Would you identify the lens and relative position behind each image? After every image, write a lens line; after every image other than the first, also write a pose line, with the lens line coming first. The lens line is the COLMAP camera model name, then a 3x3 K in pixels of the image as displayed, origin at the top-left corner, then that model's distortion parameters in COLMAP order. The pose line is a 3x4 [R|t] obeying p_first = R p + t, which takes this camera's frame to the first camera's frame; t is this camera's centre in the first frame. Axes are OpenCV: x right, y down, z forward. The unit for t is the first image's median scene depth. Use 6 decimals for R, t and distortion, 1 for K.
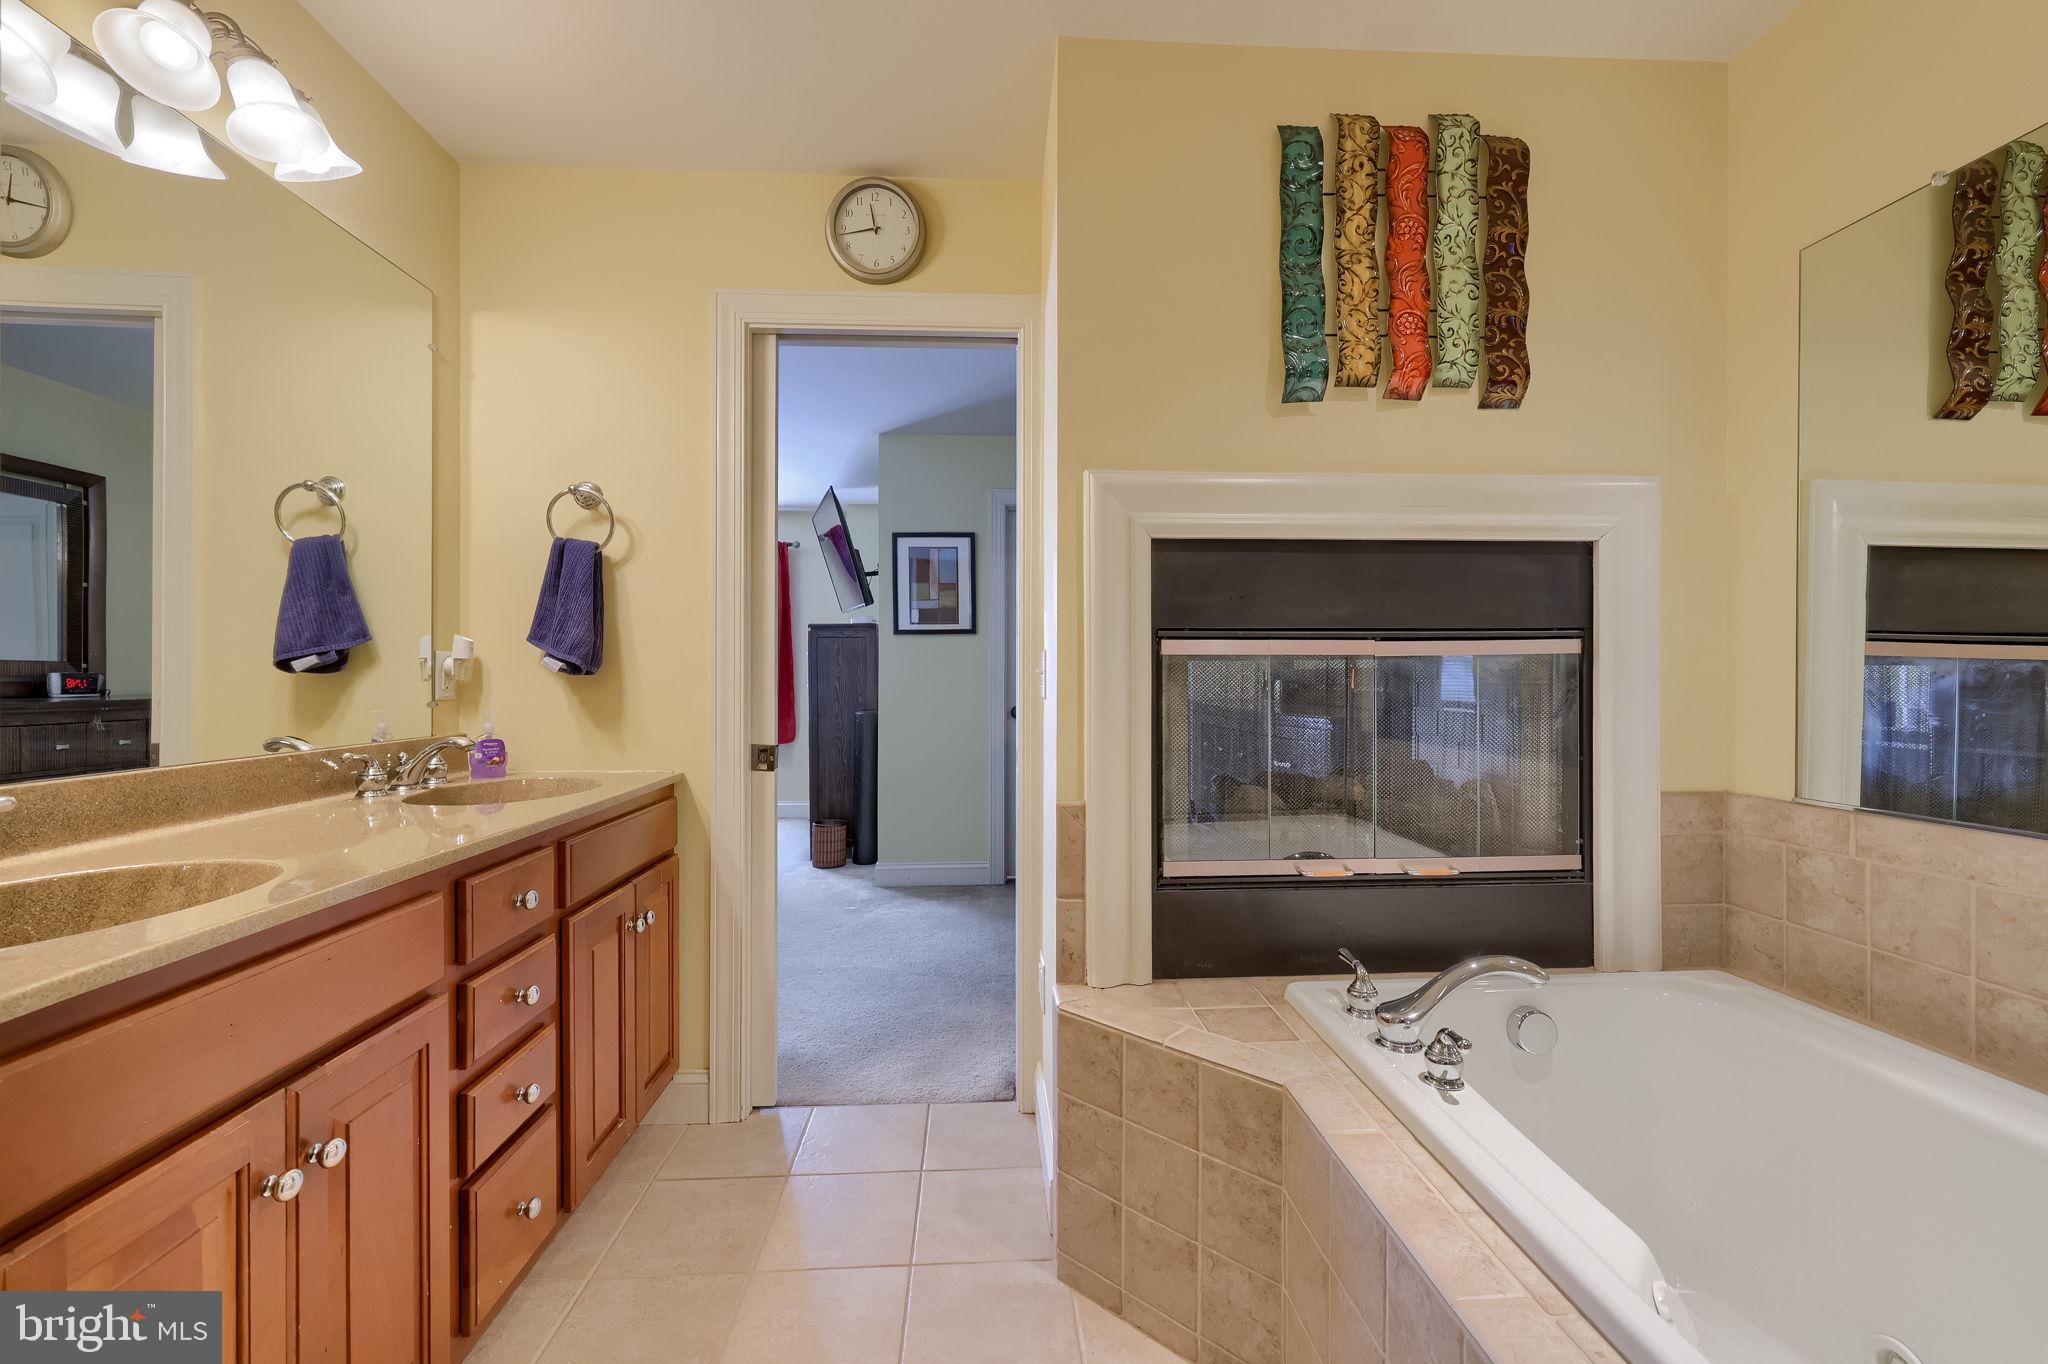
lens RADIAL K [[830.4, 0, 1029.6], [0, 830.4, 677.8], [0, 0, 1]] dist [0.001743, 0.000126]
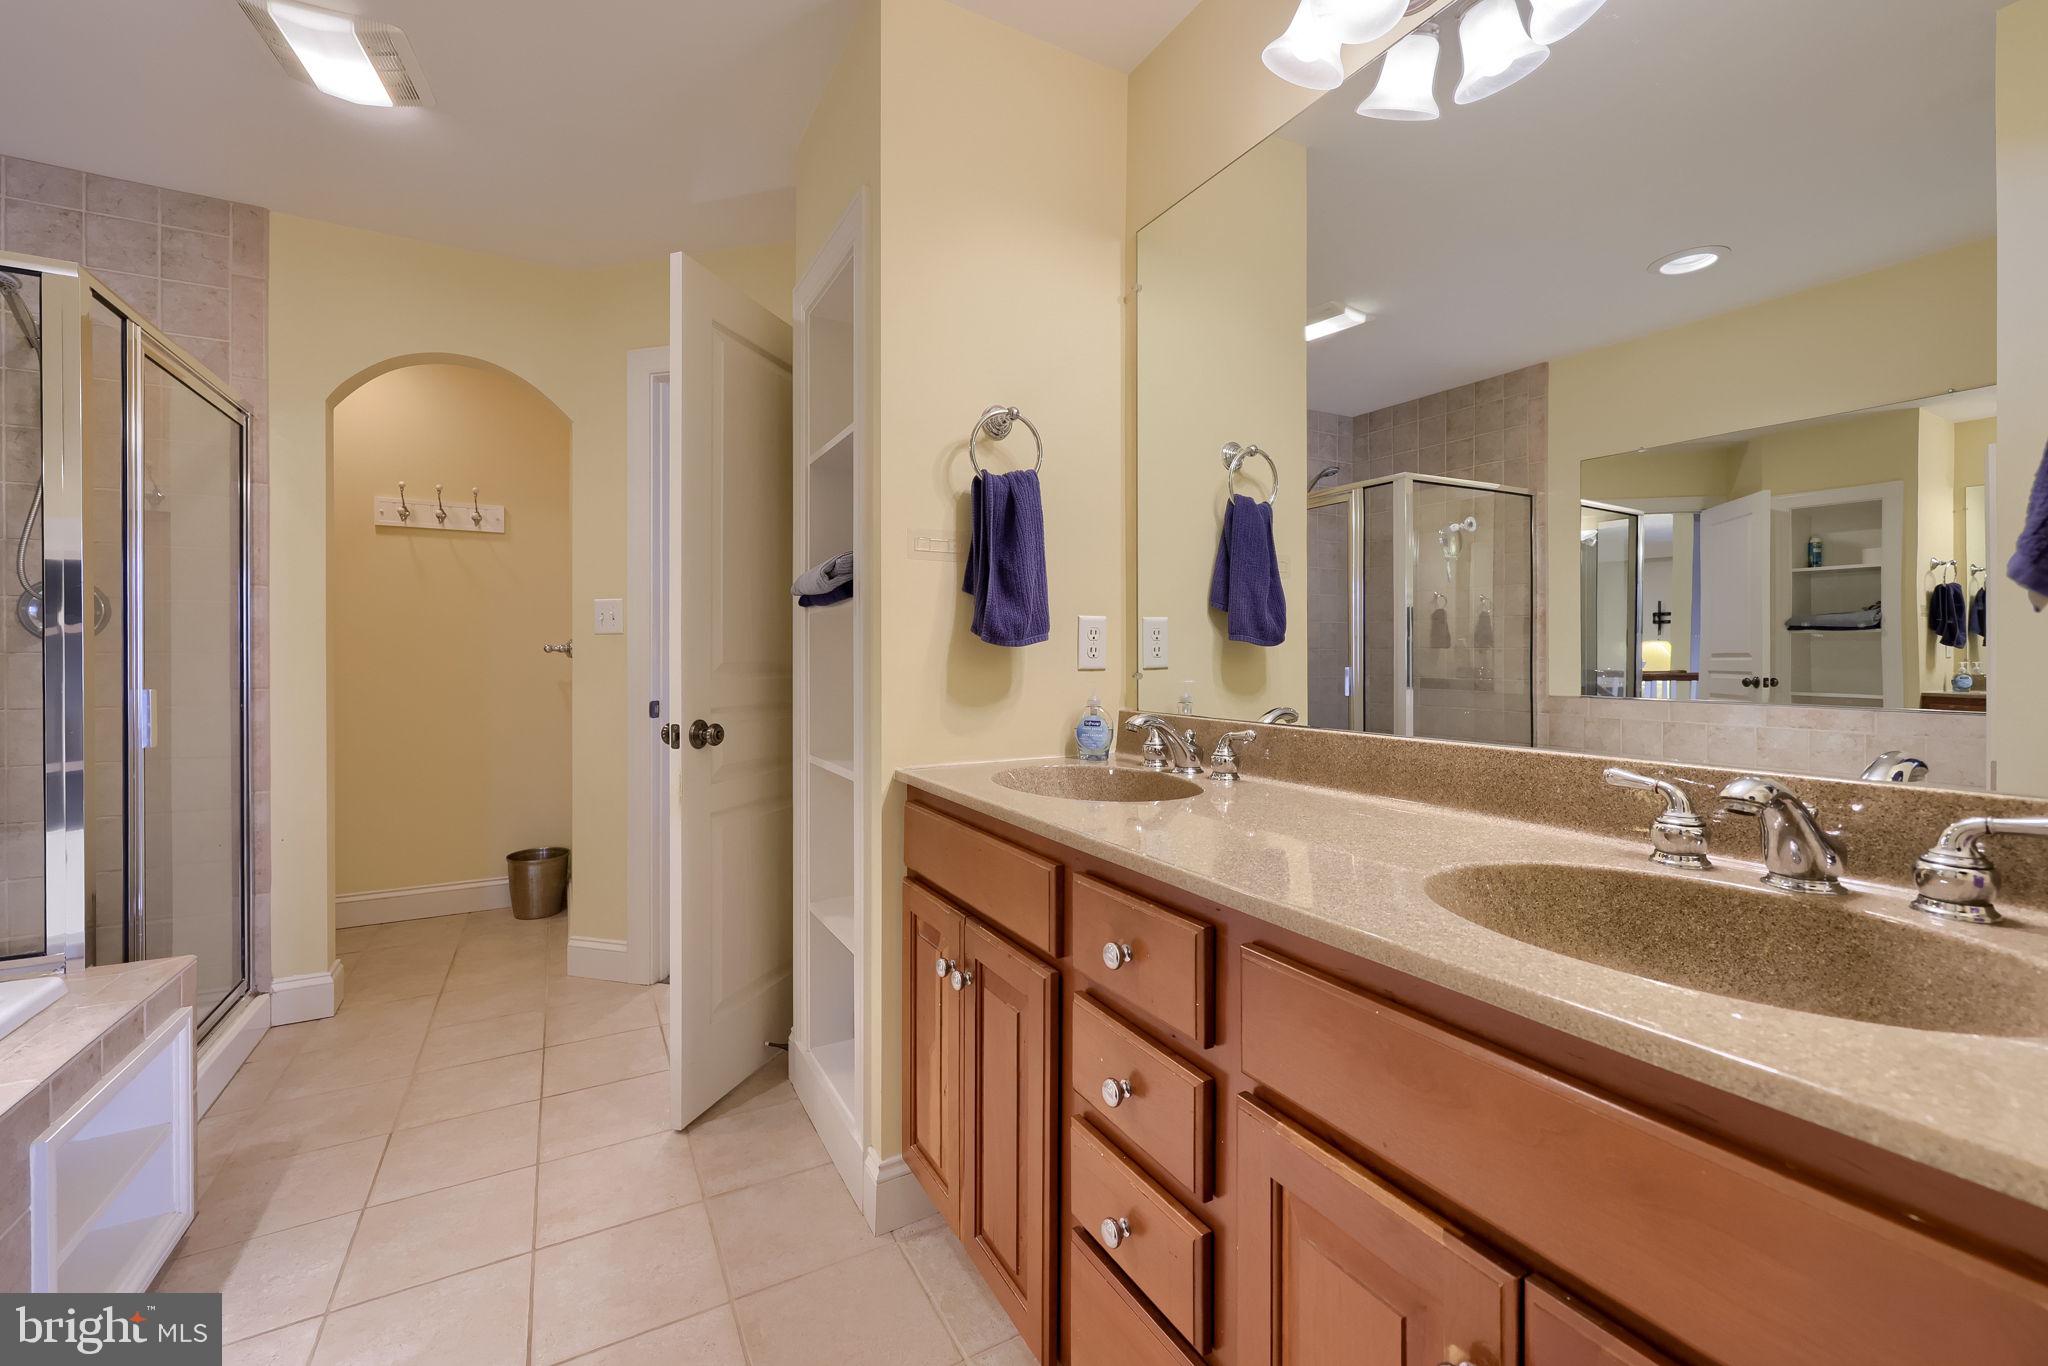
lens RADIAL K [[830.4, 0, 1009.8], [0, 830.4, 668.7], [0, 0, 1]] dist [0.001743, 0.000126]
pose [[-0.905879, -0.002102, -0.423531, -0.155874], [-0.003925, 0.999986, 0.003432, 0.019129], [0.423518, 0.004771, -0.905875, 1.056222]]
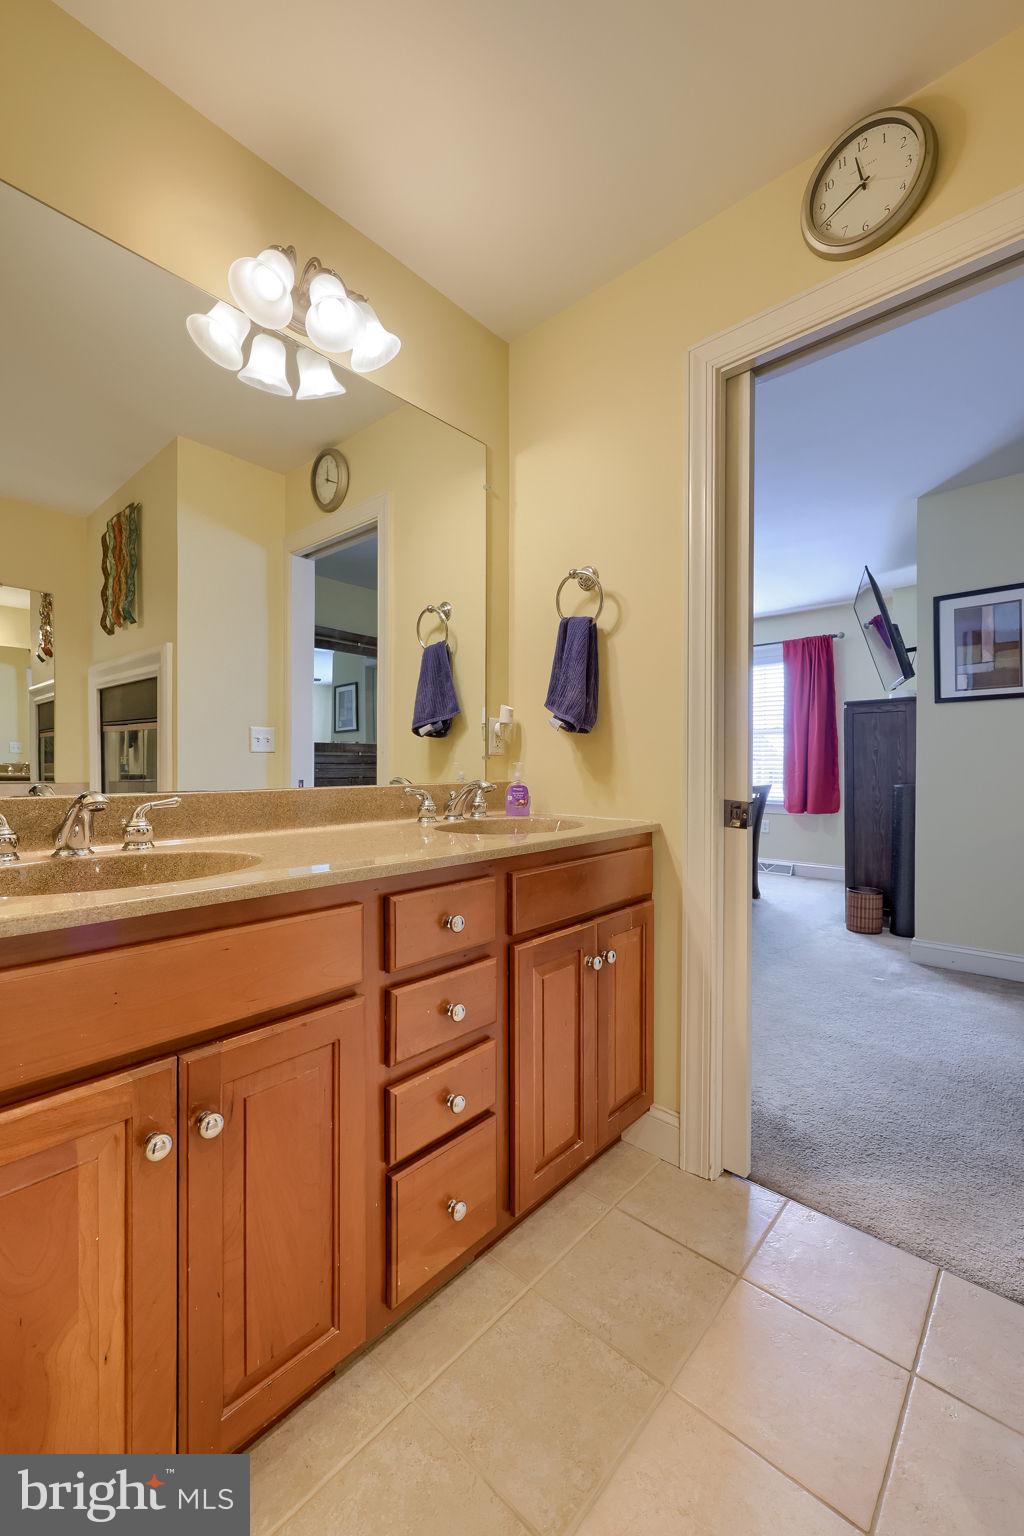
lens RADIAL K [[622.8, 0, 510.3], [0, 622.8, 766.2], [0, 0, 1]] dist [0.001743, 0.000126]
pose [[0.700664, 0.002989, -0.713486, 0.014560], [-0.001275, 0.999995, 0.002936, 0.041120], [0.713491, -0.001147, 0.700664, 0.322979]]
